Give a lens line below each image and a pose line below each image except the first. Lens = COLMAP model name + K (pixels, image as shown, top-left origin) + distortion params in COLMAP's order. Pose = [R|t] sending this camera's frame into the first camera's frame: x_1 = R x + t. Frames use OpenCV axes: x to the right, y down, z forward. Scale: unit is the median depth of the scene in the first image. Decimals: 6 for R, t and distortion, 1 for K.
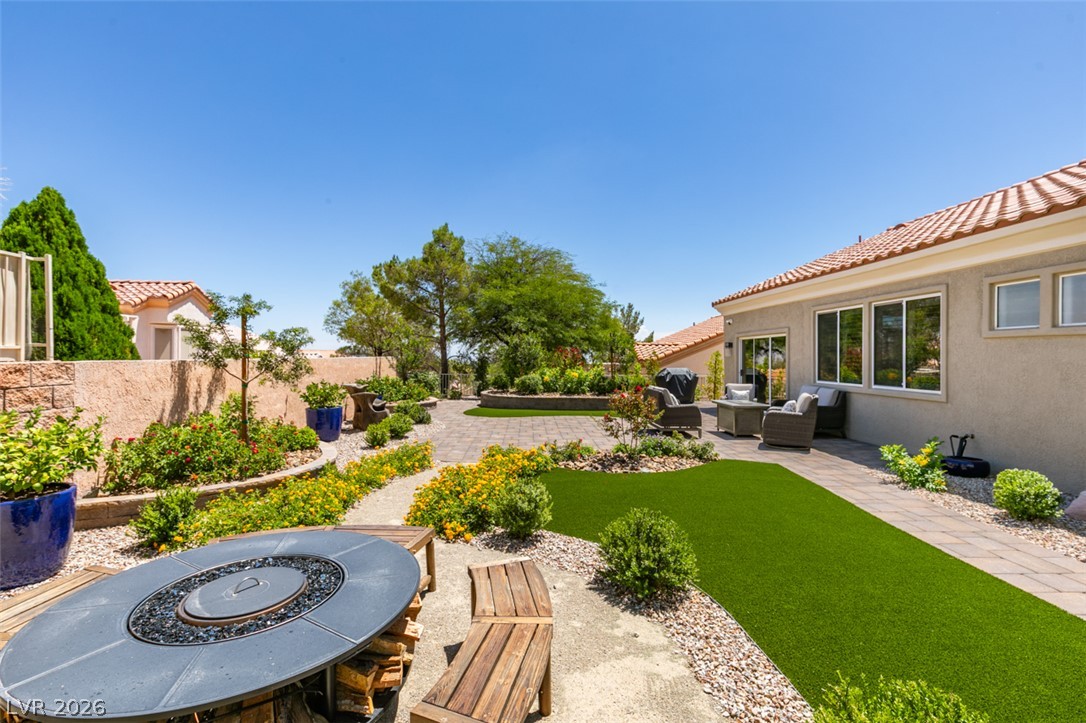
lens RADIAL K [[484.1, 0, 543.0], [0, 484.1, 361.5], [0, 0, 1]] dist [0.002362, 0.000110]
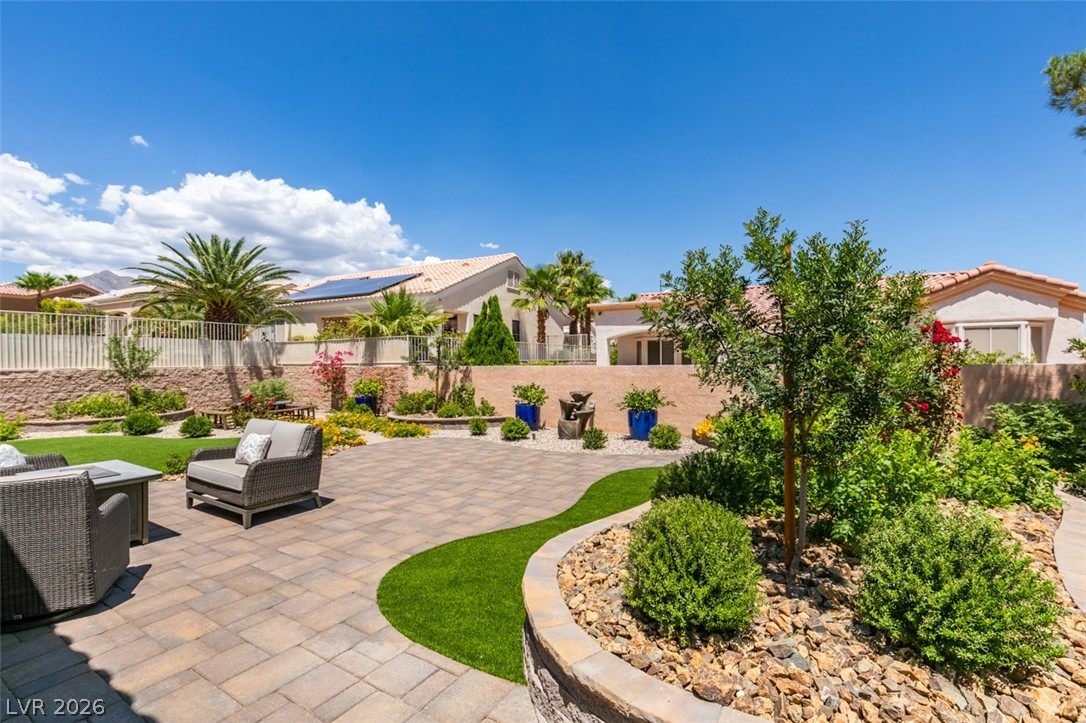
lens RADIAL K [[484.1, 0, 543.0], [0, 484.1, 361.5], [0, 0, 1]] dist [0.002362, 0.000110]
pose [[-0.611493, -0.003129, -0.791244, 0.674172], [-0.005324, 0.999986, 0.000160, -0.026869], [0.791232, 0.004310, -0.611501, 2.228448]]
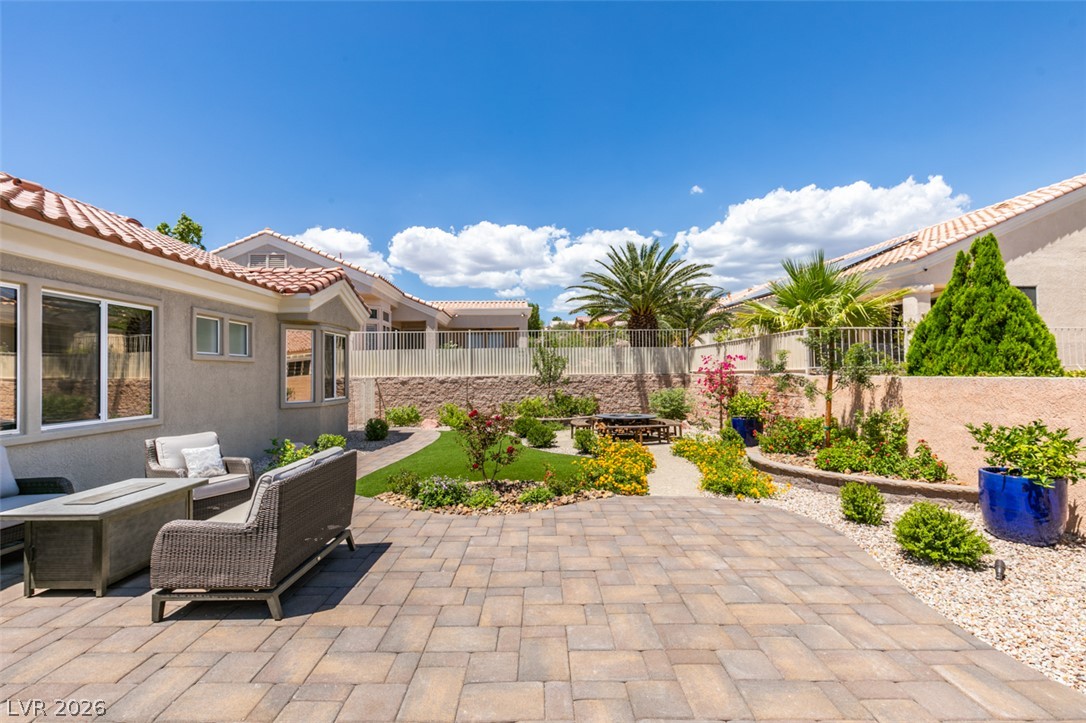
lens RADIAL K [[484.1, 0, 543.0], [0, 484.1, 361.5], [0, 0, 1]] dist [0.002362, 0.000110]
pose [[-0.995495, 0.003051, 0.094764, 0.006141], [0.001989, 0.999934, -0.011296, -0.027649], [-0.094792, -0.011057, -0.995436, 1.913567]]
